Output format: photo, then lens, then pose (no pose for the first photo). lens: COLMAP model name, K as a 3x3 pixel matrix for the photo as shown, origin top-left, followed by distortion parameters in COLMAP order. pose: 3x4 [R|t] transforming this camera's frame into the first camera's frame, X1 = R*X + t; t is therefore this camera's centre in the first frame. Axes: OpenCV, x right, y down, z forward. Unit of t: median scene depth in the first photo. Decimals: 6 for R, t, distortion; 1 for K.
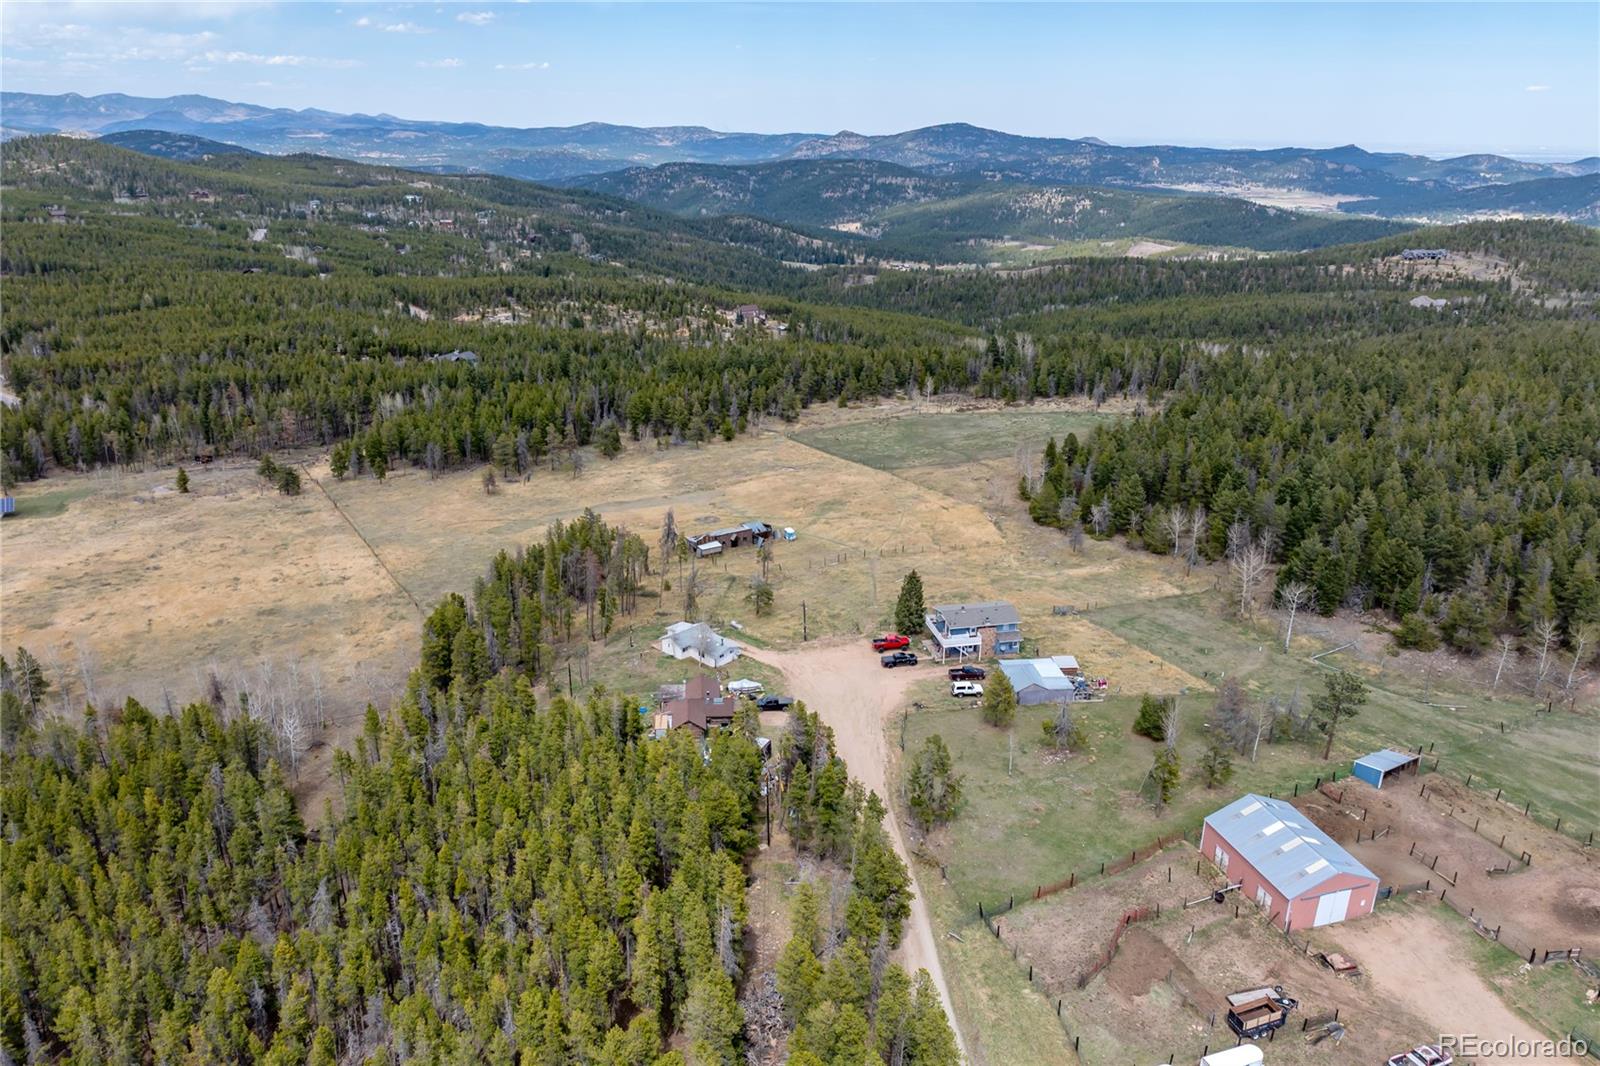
lens RADIAL K [[1123.7, 0, 821.2], [0, 1123.7, 509.7], [0, 0, 1]] dist [-0.033297, 0.019240]
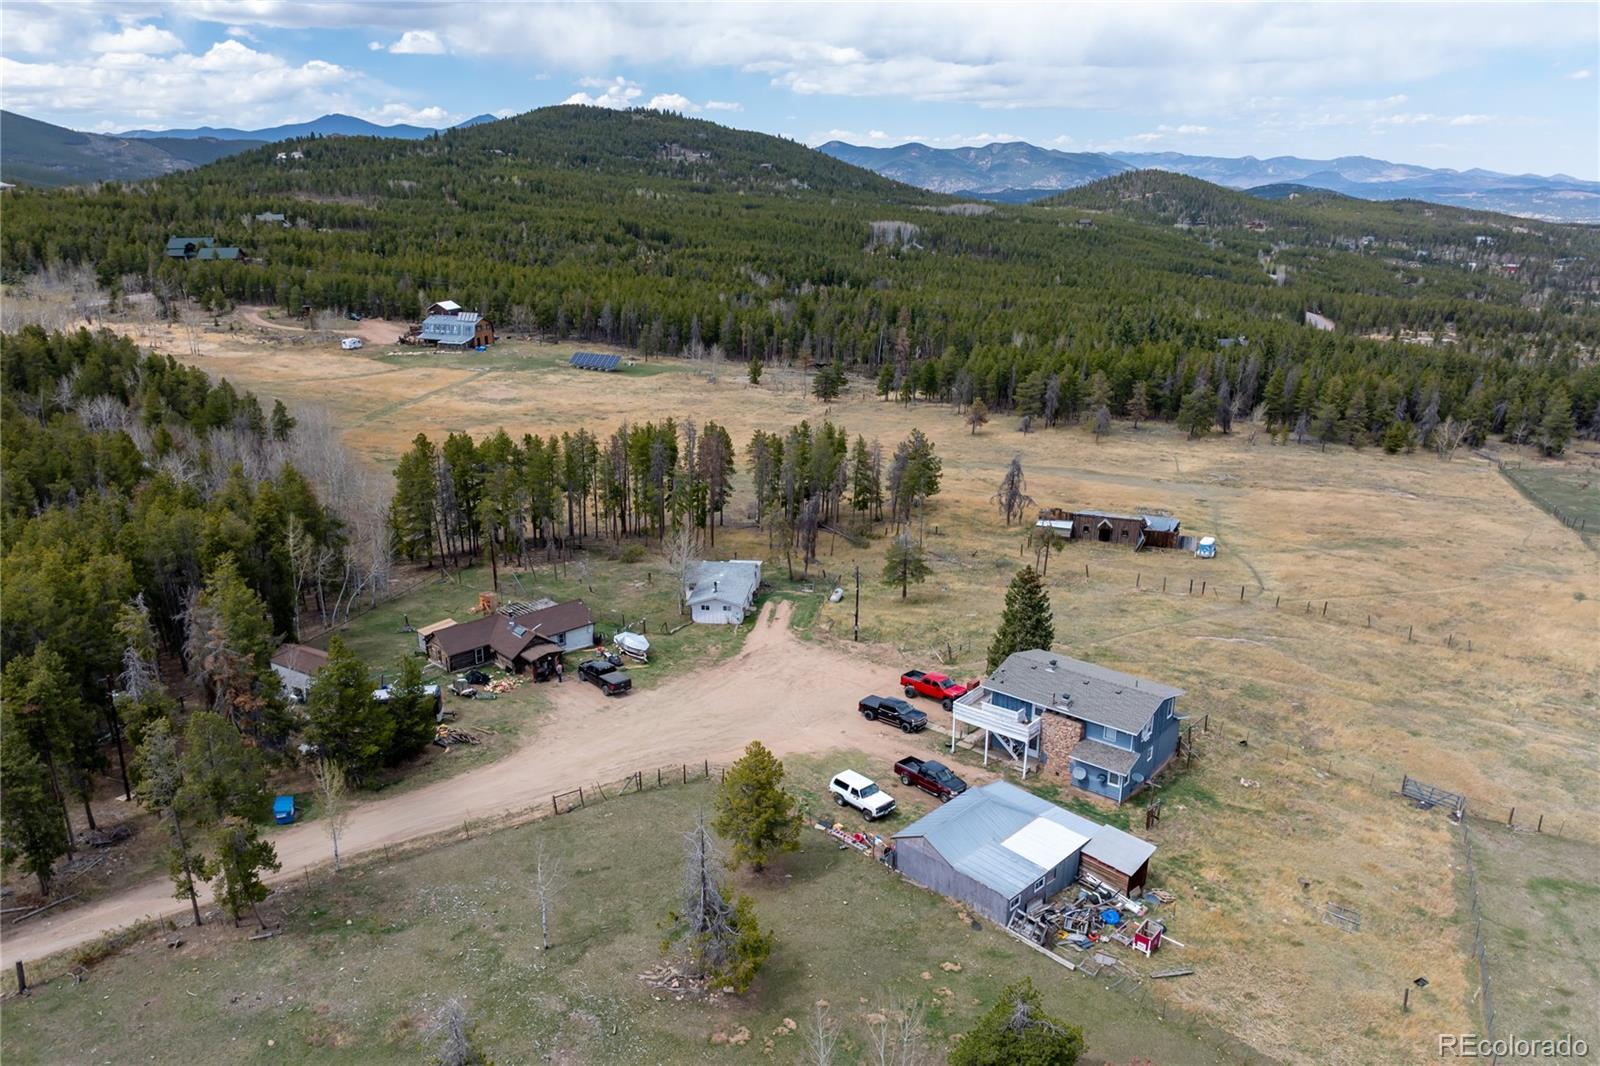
lens RADIAL K [[1123.7, 0, 812.4], [0, 1123.7, 561.4], [0, 0, 1]] dist [-0.033297, 0.019240]
pose [[0.606781, 0.244393, -0.756365, 0.297089], [-0.249687, 0.961998, 0.110529, 0.015375], [0.754634, 0.121787, 0.644744, 0.457869]]
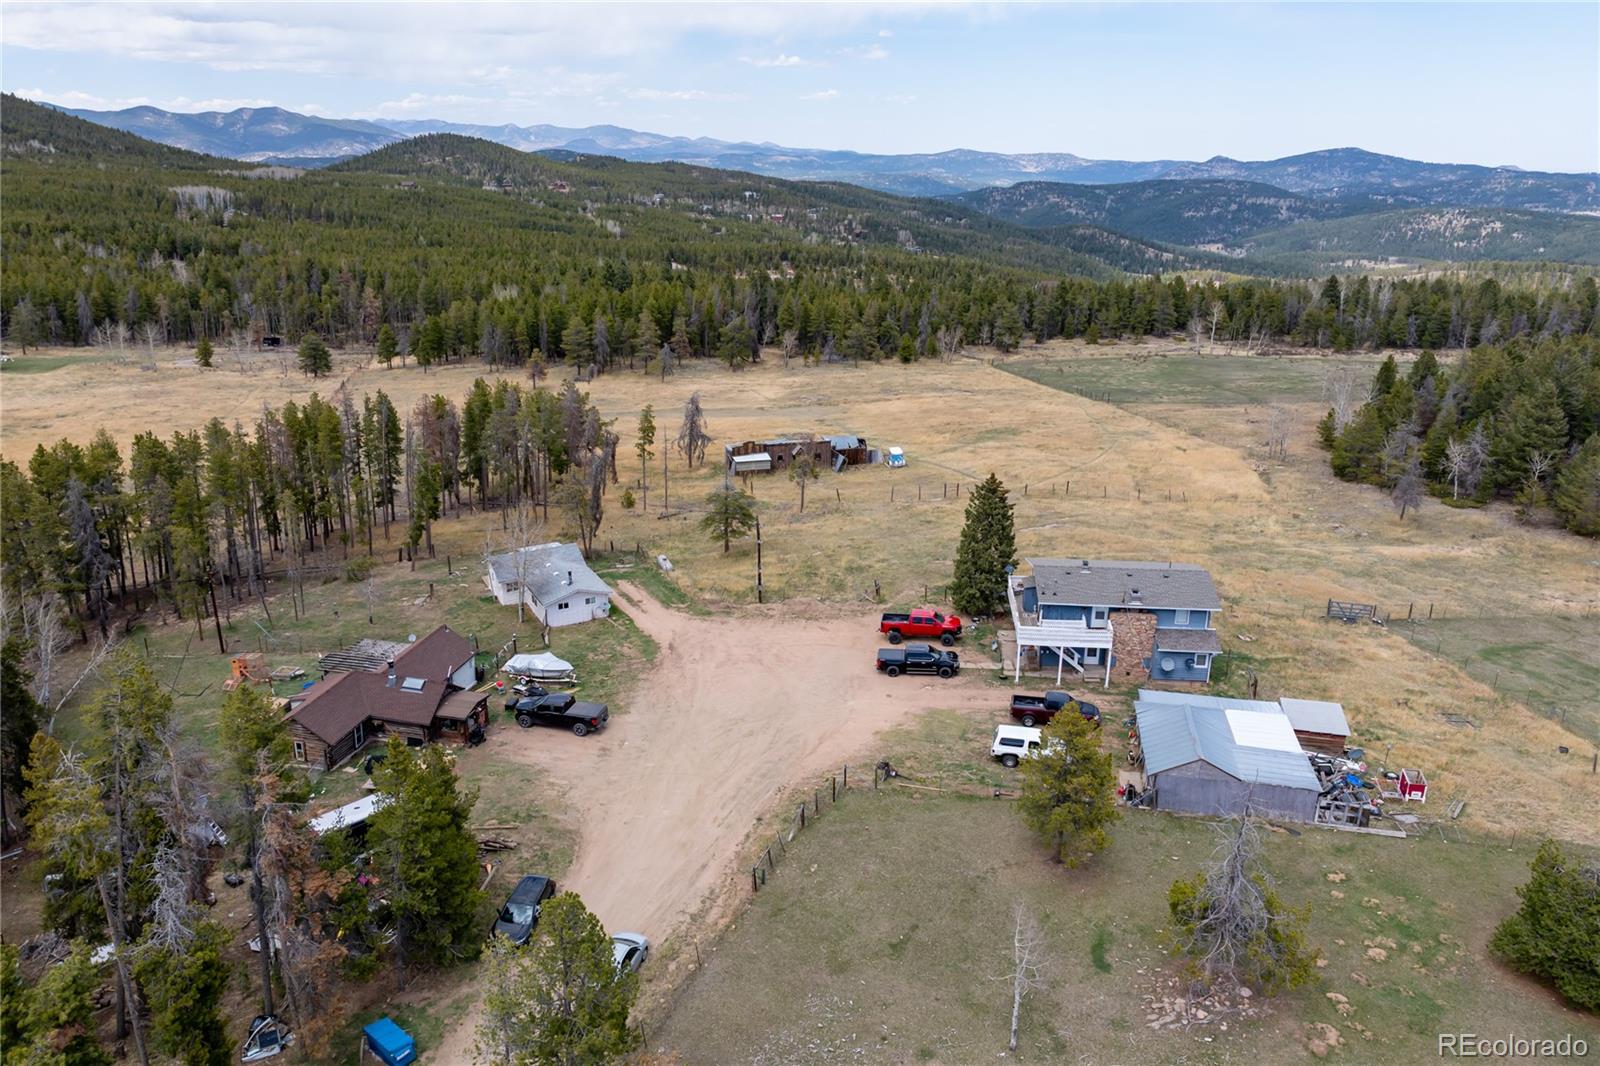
lens RADIAL K [[1123.7, 0, 811.3], [0, 1123.7, 505.9], [0, 0, 1]] dist [-0.033297, 0.019240]
pose [[0.950592, 0.087058, -0.297987, 0.112474], [-0.094196, 0.995507, -0.009648, 0.058247], [0.295808, 0.037241, 0.954521, 0.403088]]
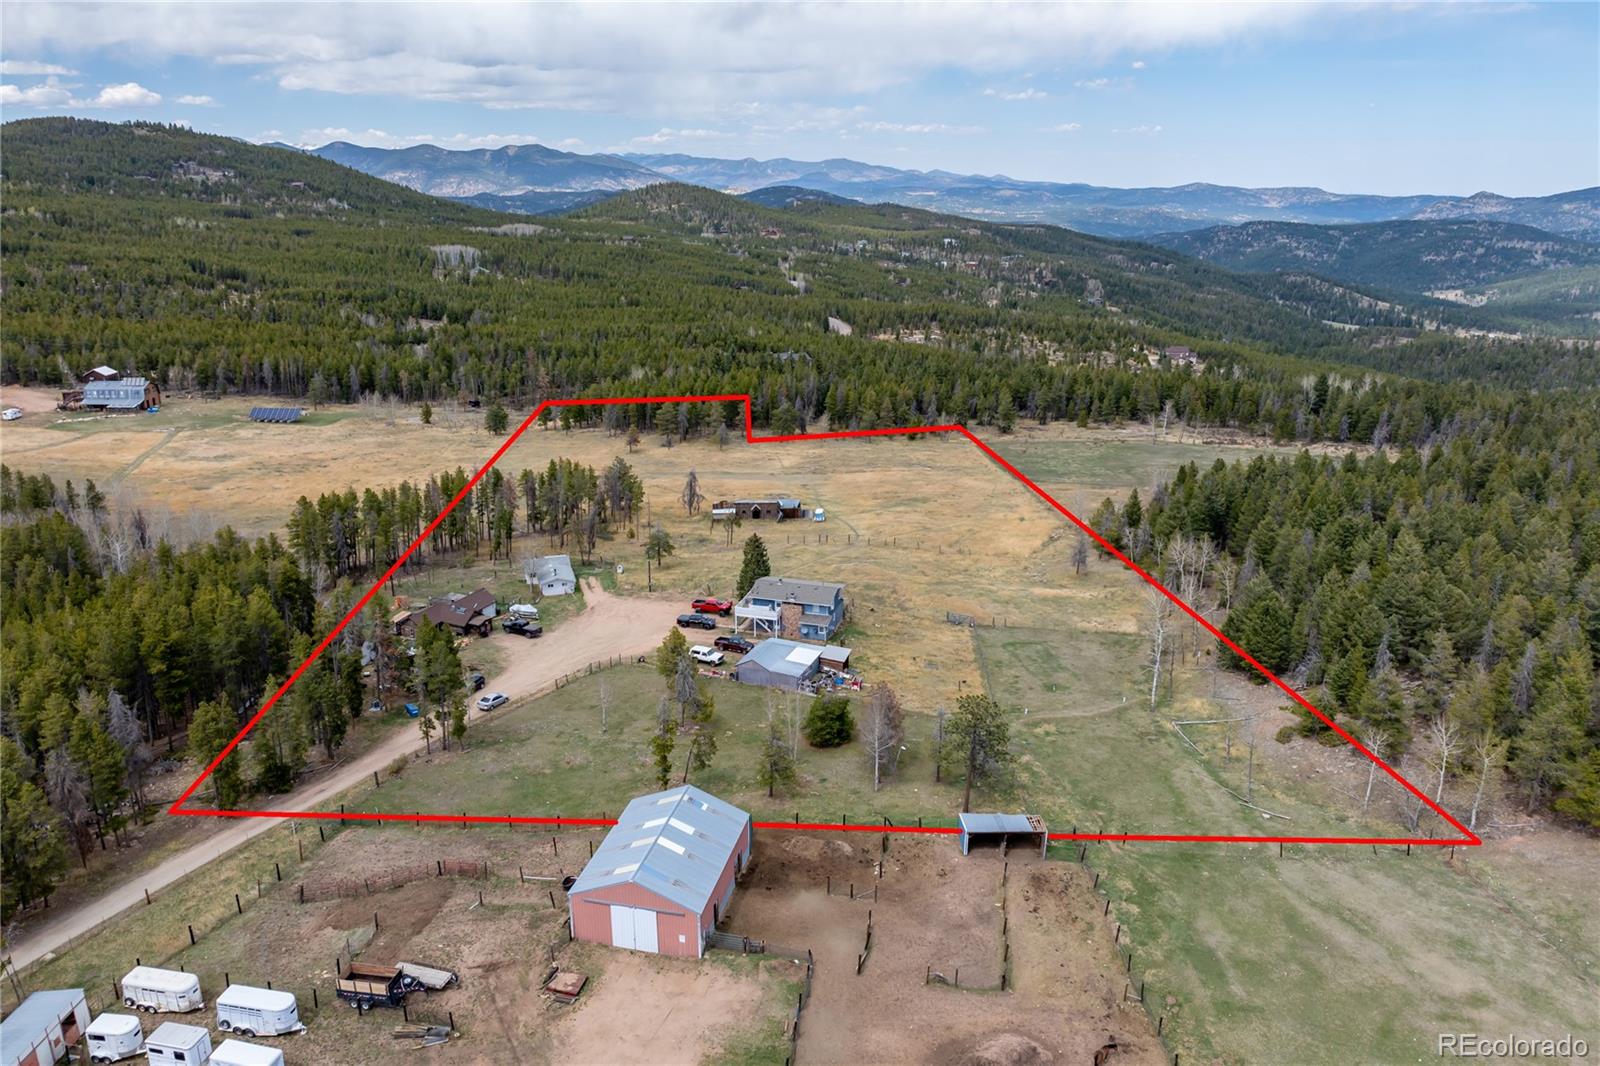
lens RADIAL K [[1123.7, 0, 825.1], [0, 1123.7, 482.3], [0, 0, 1]] dist [-0.033297, 0.019240]
pose [[0.877136, 0.118461, -0.465403, 0.416176], [-0.151657, 0.987835, -0.034387, 0.026187], [0.455668, 0.100743, 0.884431, 0.156562]]
